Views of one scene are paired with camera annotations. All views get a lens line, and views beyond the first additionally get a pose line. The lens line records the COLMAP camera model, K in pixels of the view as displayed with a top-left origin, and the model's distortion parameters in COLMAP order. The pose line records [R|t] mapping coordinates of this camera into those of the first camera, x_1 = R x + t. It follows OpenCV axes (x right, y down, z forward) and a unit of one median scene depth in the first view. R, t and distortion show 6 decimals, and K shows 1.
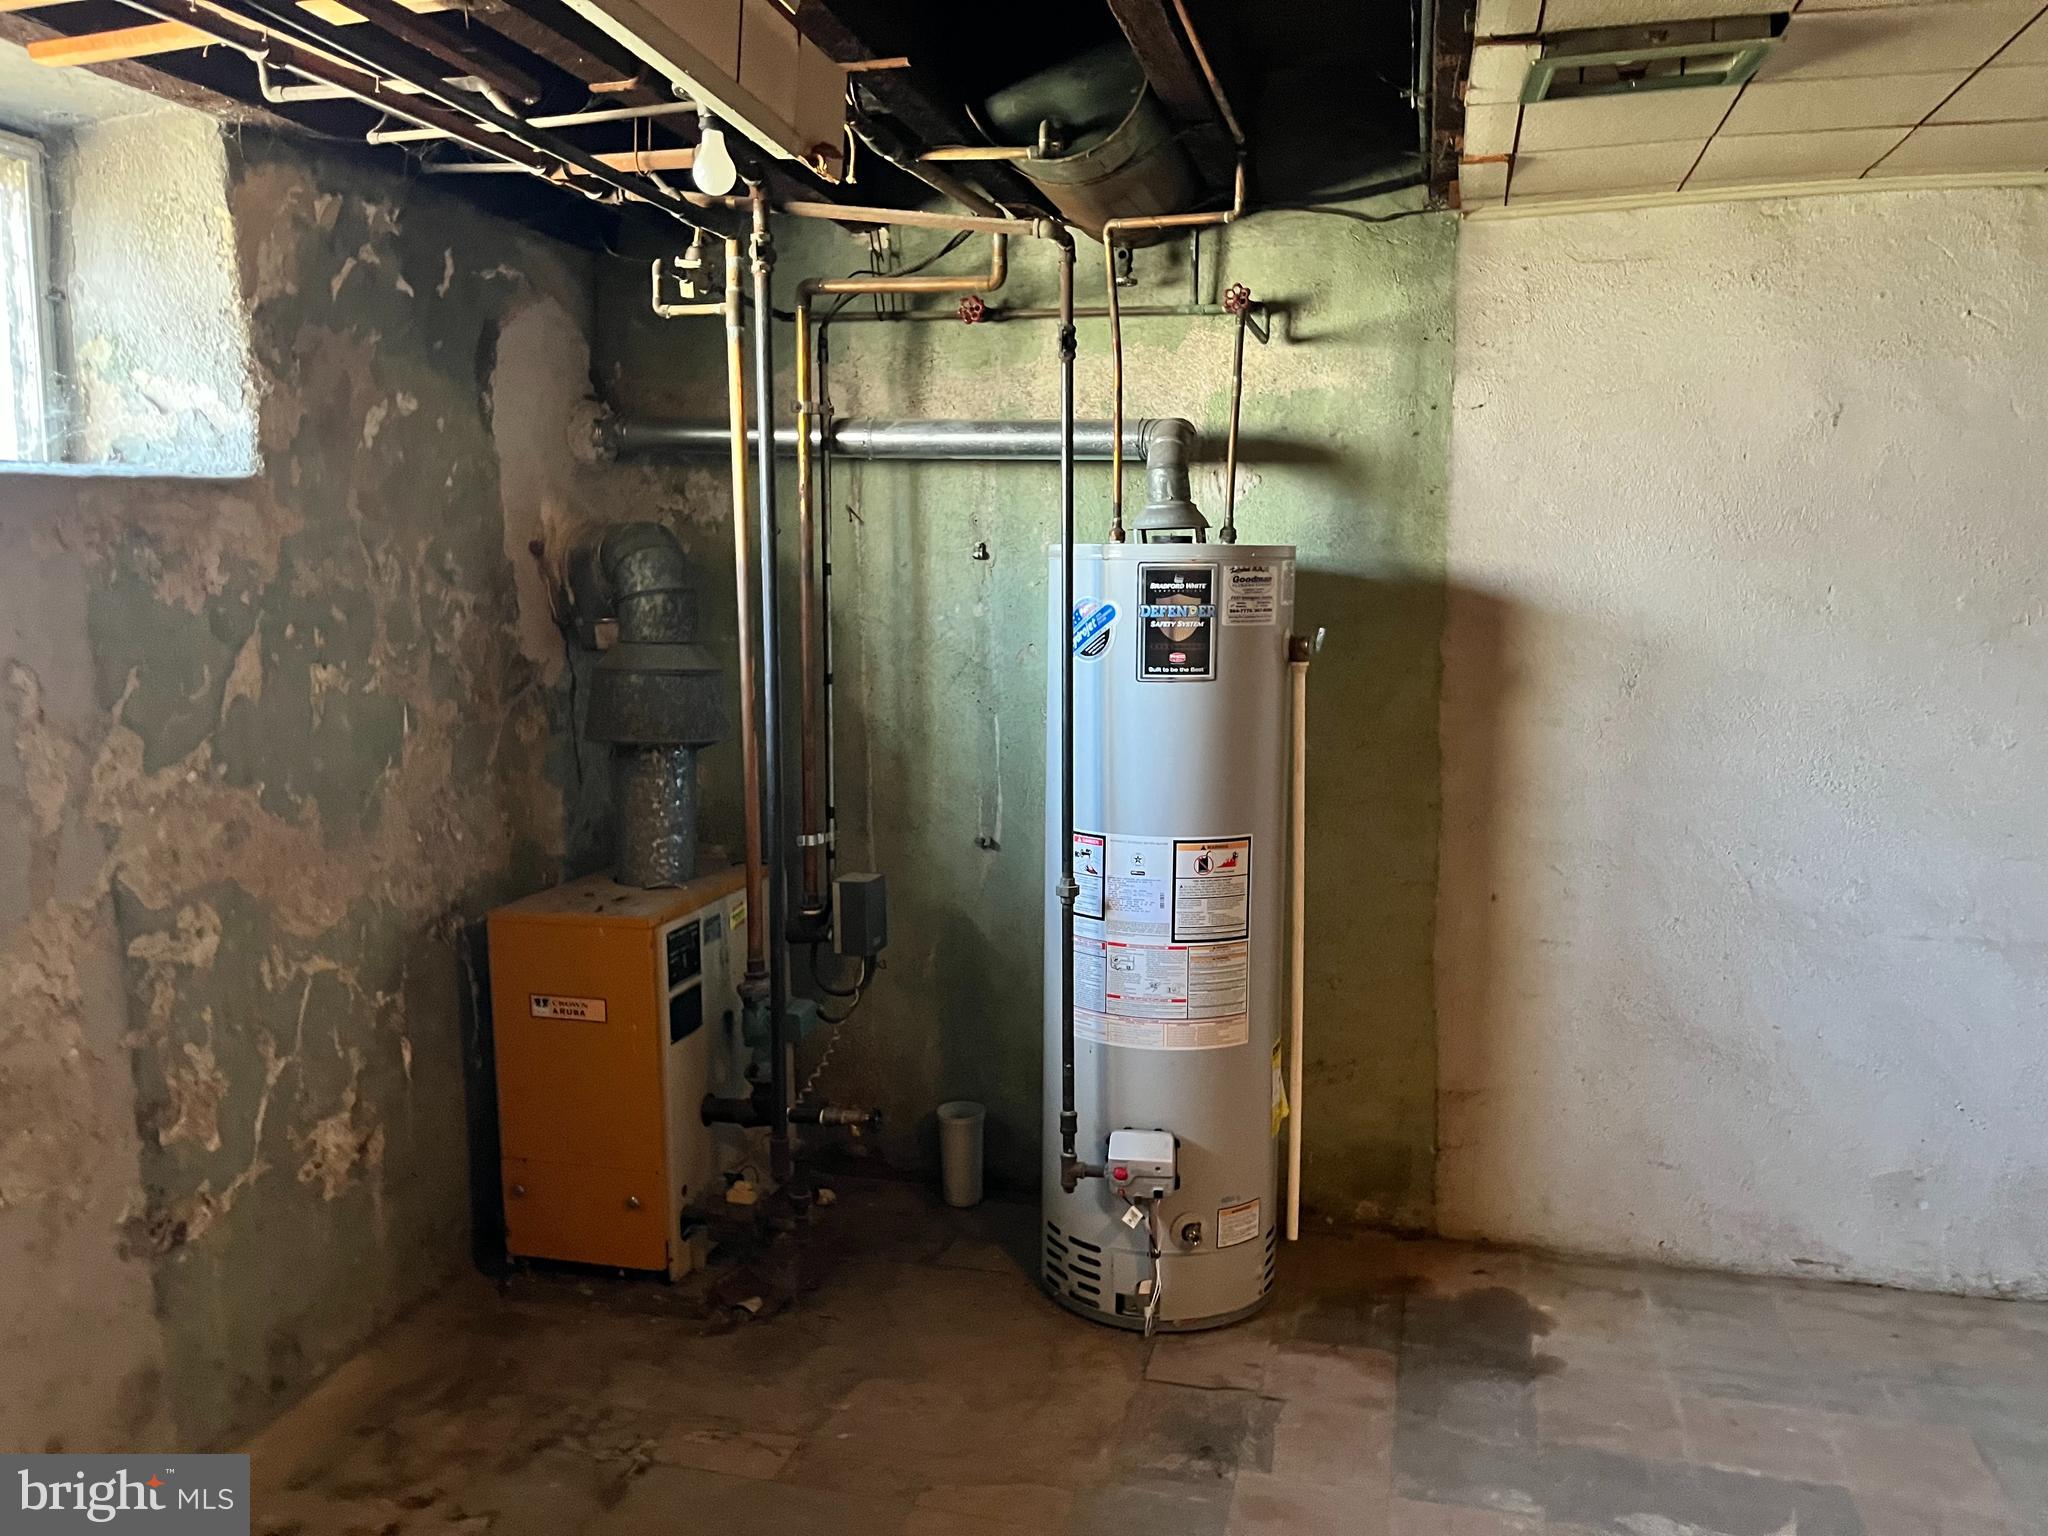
lens RADIAL K [[1546.3, 0, 1020.6], [0, 1546.3, 783.2], [0, 0, 1]] dist [0.050145, -0.066171]
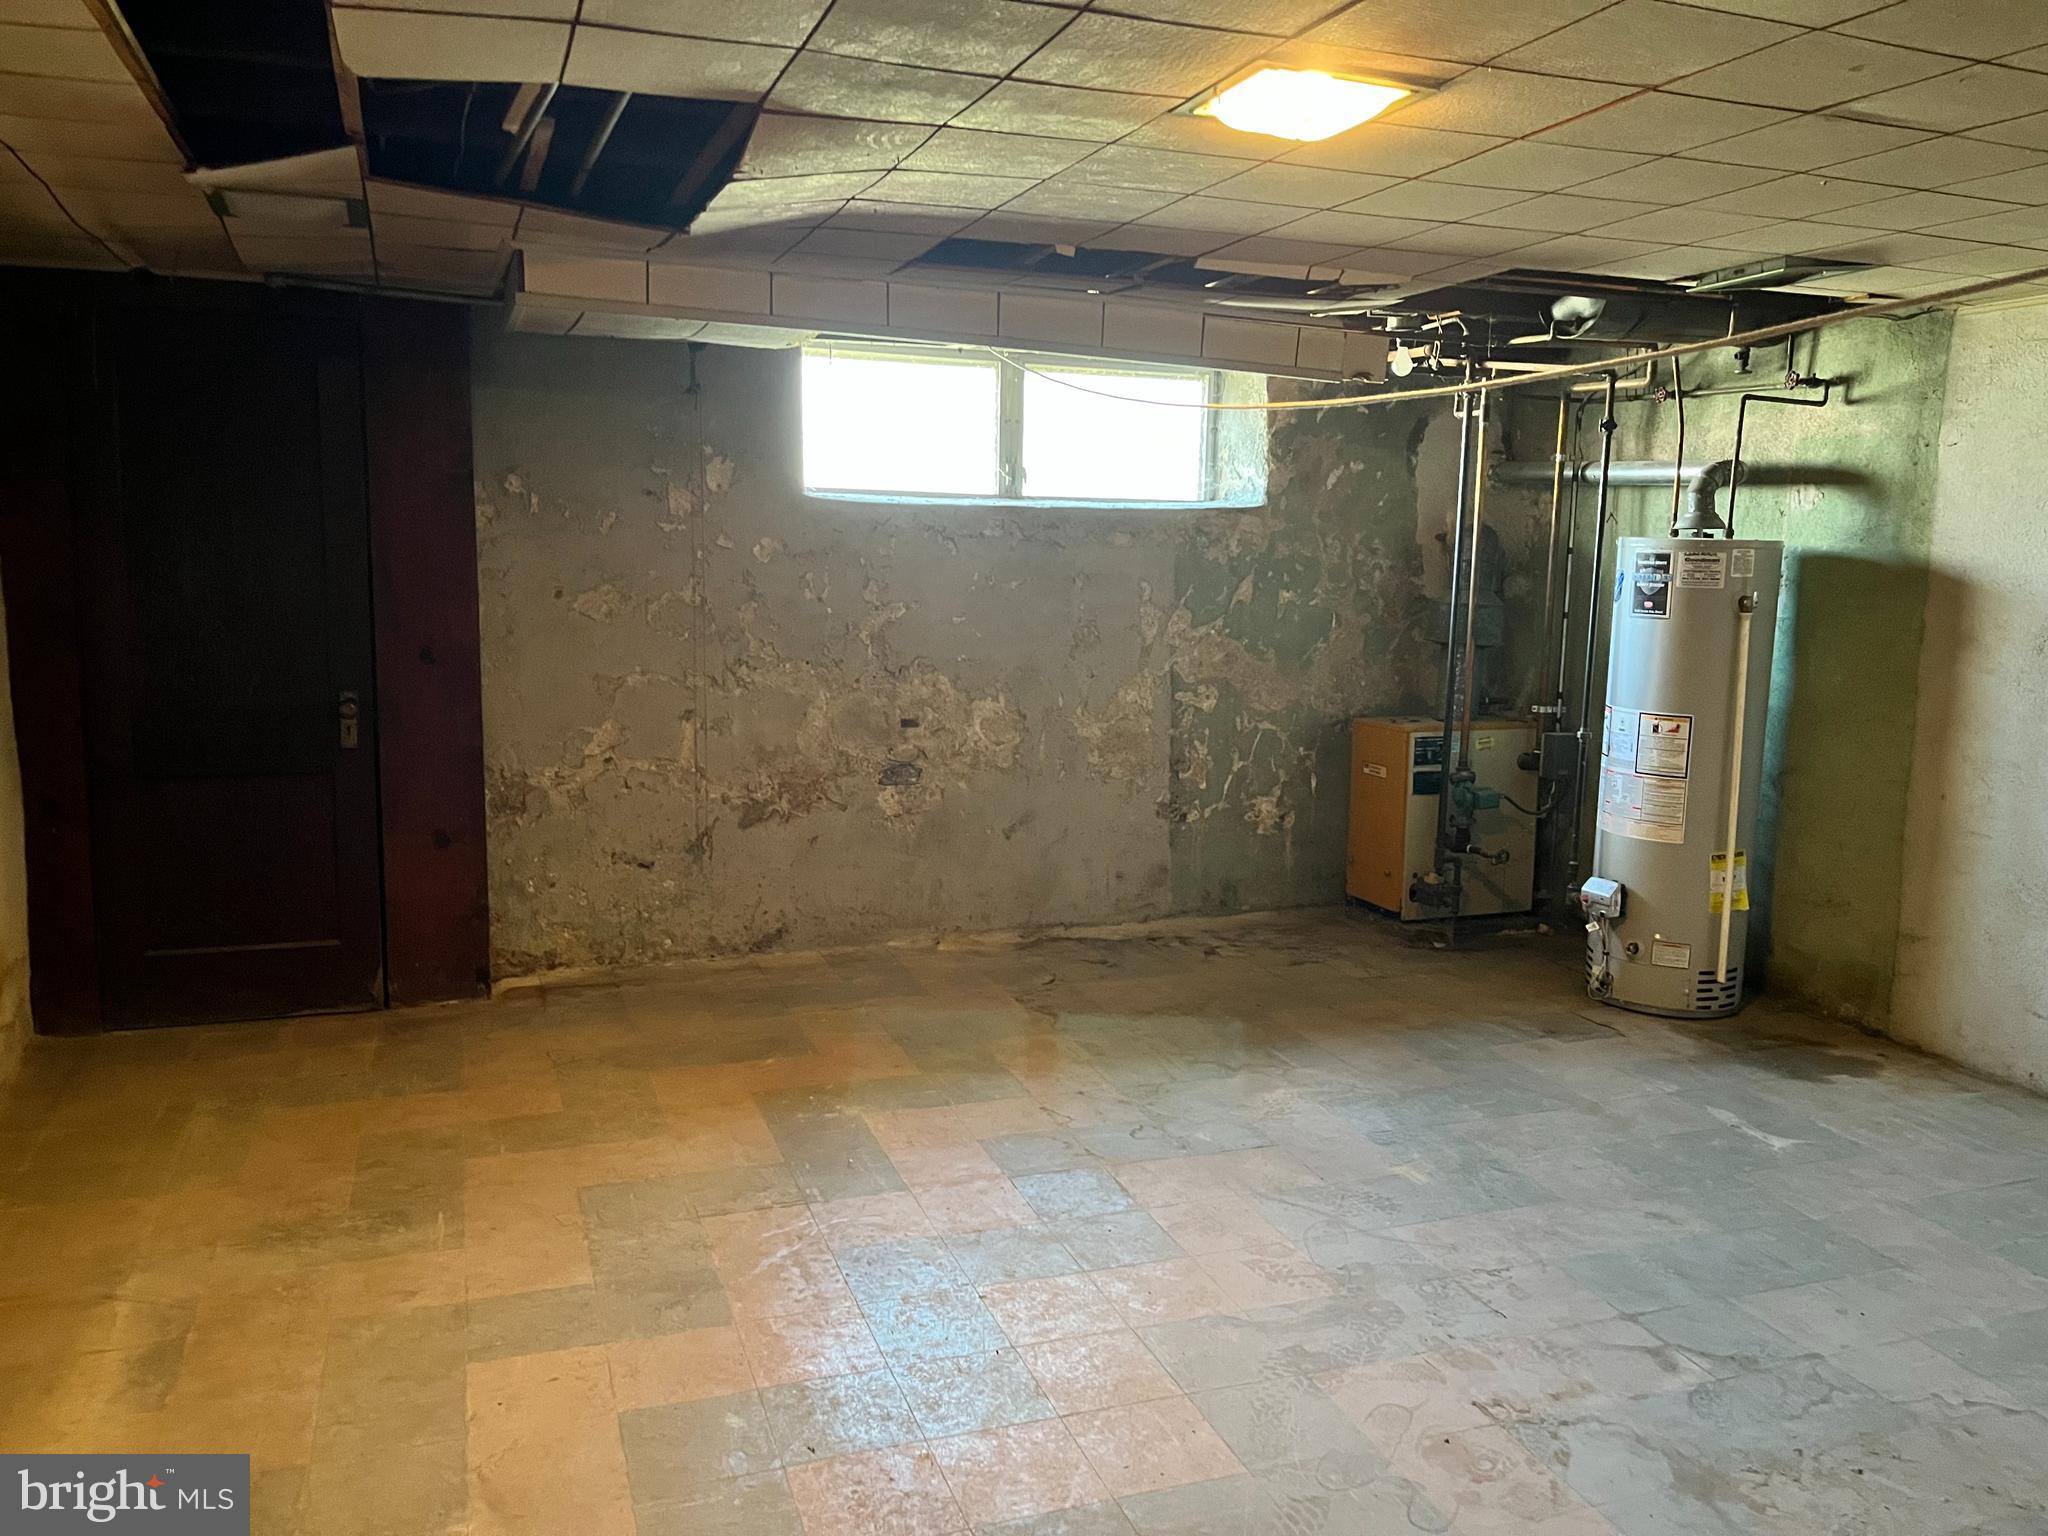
lens RADIAL K [[1546.3, 0, 1016.5], [0, 1546.3, 767.7], [0, 0, 1]] dist [0.050145, -0.066171]
pose [[0.577428, 0.131399, -0.805799, 1.060259], [-0.129921, 0.989176, 0.068201, 0.067811], [0.806038, 0.065309, 0.588249, -0.543019]]
